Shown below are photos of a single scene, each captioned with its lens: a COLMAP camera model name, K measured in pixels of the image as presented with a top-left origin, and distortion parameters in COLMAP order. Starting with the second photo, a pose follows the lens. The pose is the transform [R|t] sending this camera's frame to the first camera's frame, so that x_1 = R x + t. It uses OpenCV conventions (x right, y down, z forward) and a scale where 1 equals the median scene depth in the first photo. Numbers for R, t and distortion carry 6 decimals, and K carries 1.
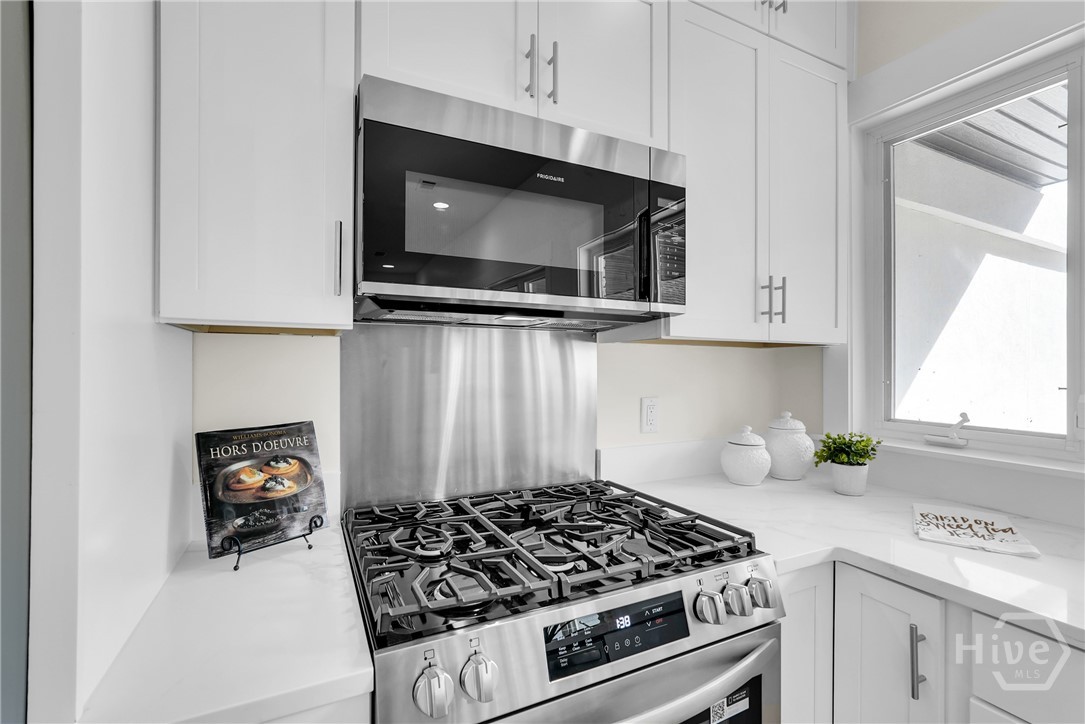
lens RADIAL K [[483.4, 0, 550.1], [0, 483.4, 364.8], [0, 0, 1]] dist [-0.014357, 0.003812]
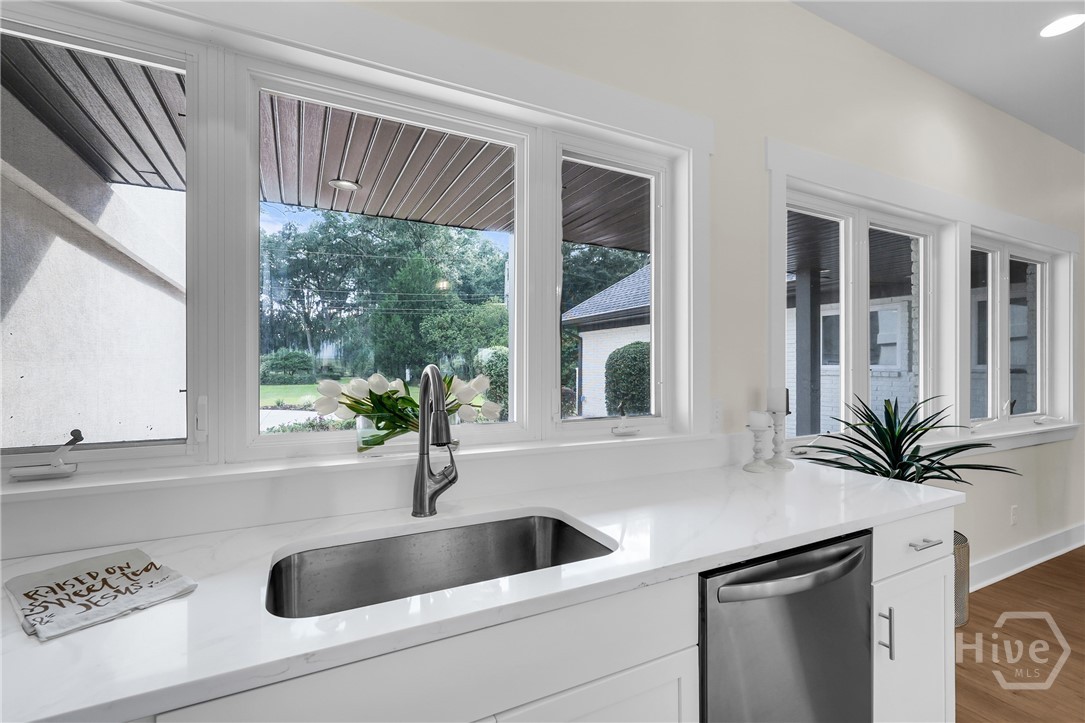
lens RADIAL K [[483.4, 0, 545.7], [0, 483.4, 366.8], [0, 0, 1]] dist [-0.014357, 0.003812]
pose [[0.001858, -0.009017, 0.999958, 0.138792], [0.002377, 0.999957, 0.009013, -0.006000], [-0.999995, 0.002360, 0.001880, 0.323290]]
